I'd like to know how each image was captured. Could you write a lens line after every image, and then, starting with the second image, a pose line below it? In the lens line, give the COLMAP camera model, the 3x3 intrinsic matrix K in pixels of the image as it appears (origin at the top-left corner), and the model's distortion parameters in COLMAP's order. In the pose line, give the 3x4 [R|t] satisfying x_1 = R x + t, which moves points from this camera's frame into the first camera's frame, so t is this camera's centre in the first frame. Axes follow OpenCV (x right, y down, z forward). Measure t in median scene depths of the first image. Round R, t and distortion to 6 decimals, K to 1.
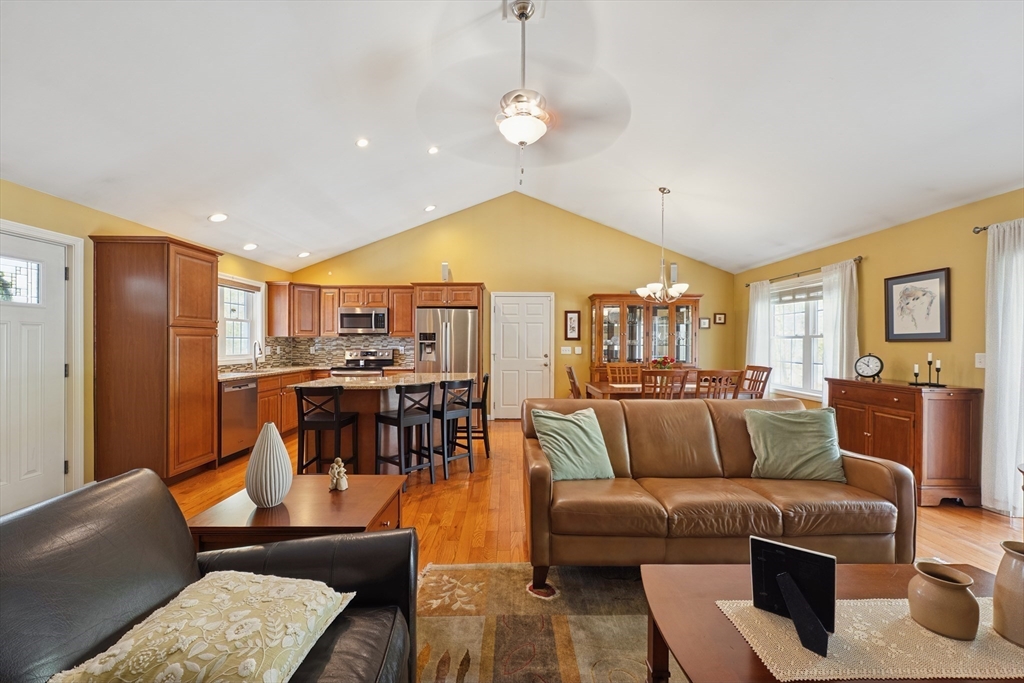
lens RADIAL K [[420.5, 0, 515.0], [0, 420.5, 343.5], [0, 0, 1]] dist [-0.000416, -0.000033]
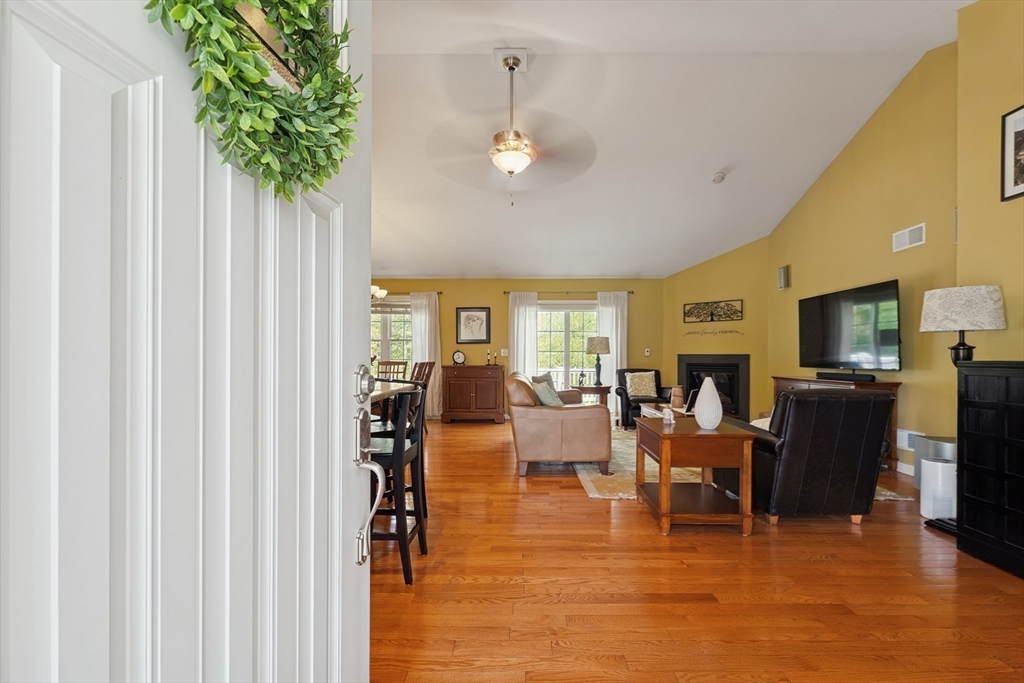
lens RADIAL K [[430.9, 0, 520.7], [0, 430.9, 359.8], [0, 0, 1]] dist [-0.001017, -0.000984]
pose [[0.023194, -0.012670, 0.999651, -0.617548], [0.002949, 0.999916, 0.012605, 0.028192], [-0.999727, 0.002656, 0.023229, 0.464698]]
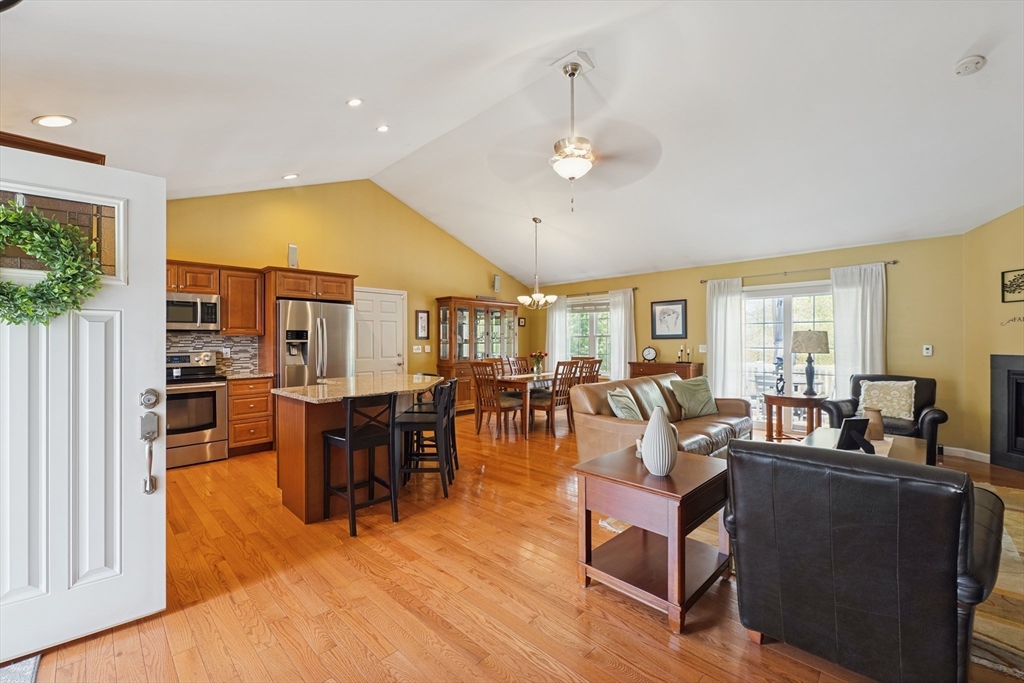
lens RADIAL K [[420.5, 0, 516.0], [0, 420.5, 342.9], [0, 0, 1]] dist [-0.000416, -0.000033]
pose [[0.707080, -0.008678, 0.707080, -0.480706], [0.008805, 0.999955, 0.003467, -0.000208], [-0.707079, 0.003774, 0.707125, 0.123040]]
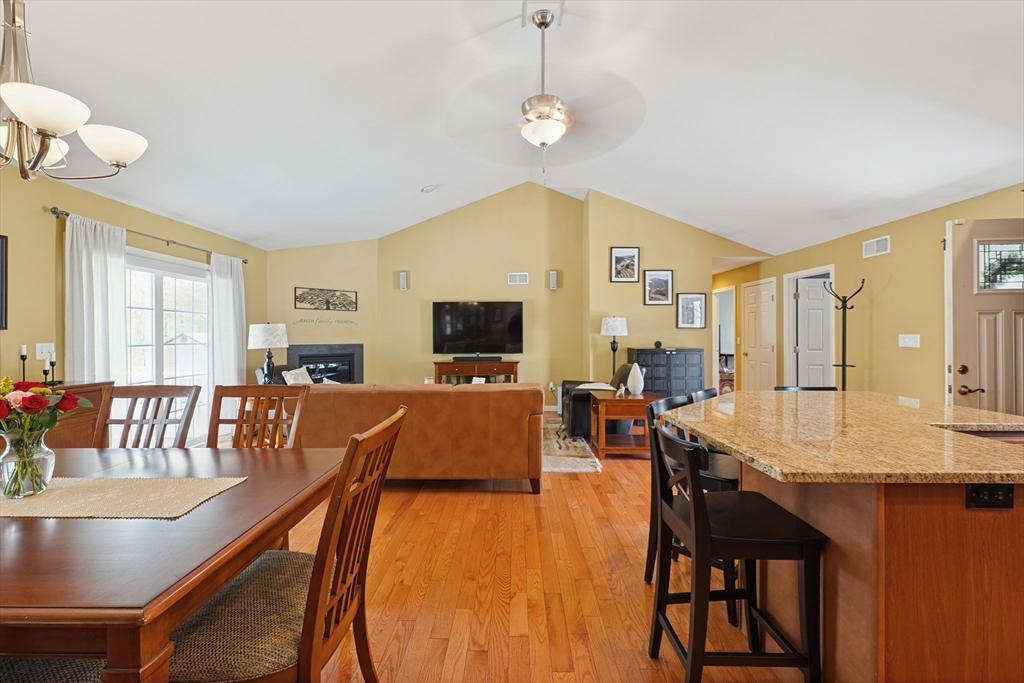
lens RADIAL K [[420.5, 0, 505.8], [0, 420.5, 331.4], [0, 0, 1]] dist [-0.000416, -0.000033]
pose [[-0.999212, -0.000858, 0.039683, 0.032412], [-0.000938, 0.999998, -0.001996, -0.000936], [-0.039681, -0.002032, -0.999210, 1.020564]]
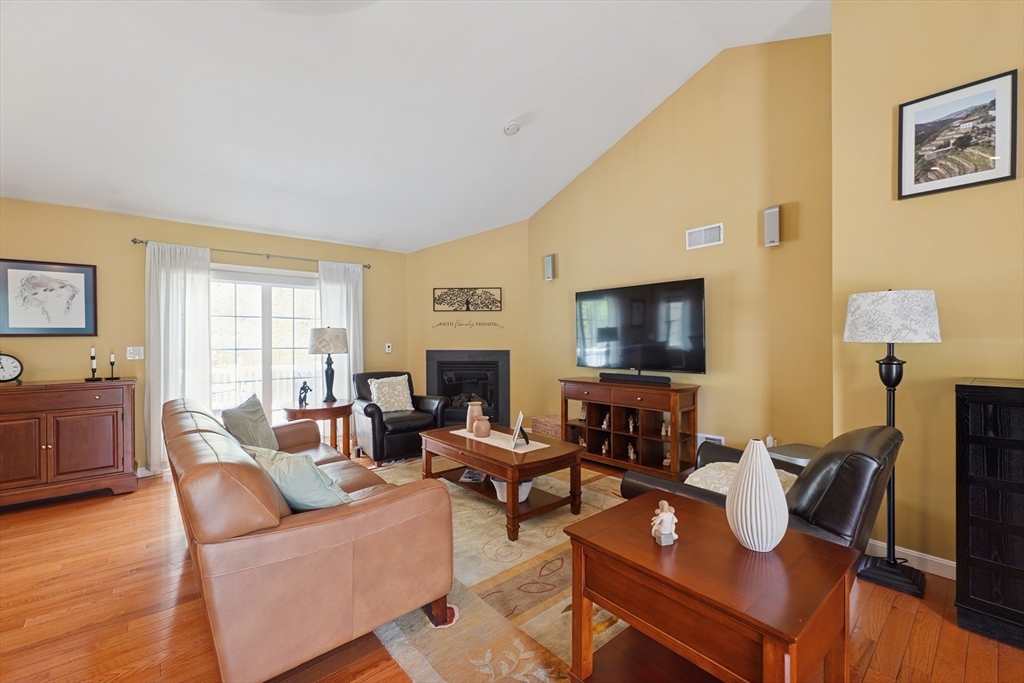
lens RADIAL K [[420.5, 0, 509.2], [0, 420.5, 338.6], [0, 0, 1]] dist [-0.000416, -0.000033]
pose [[-0.639092, -0.000643, 0.769130, -0.247150], [0.004459, 0.999980, 0.004542, 0.000076], [-0.769118, 0.006332, -0.639076, 0.509678]]
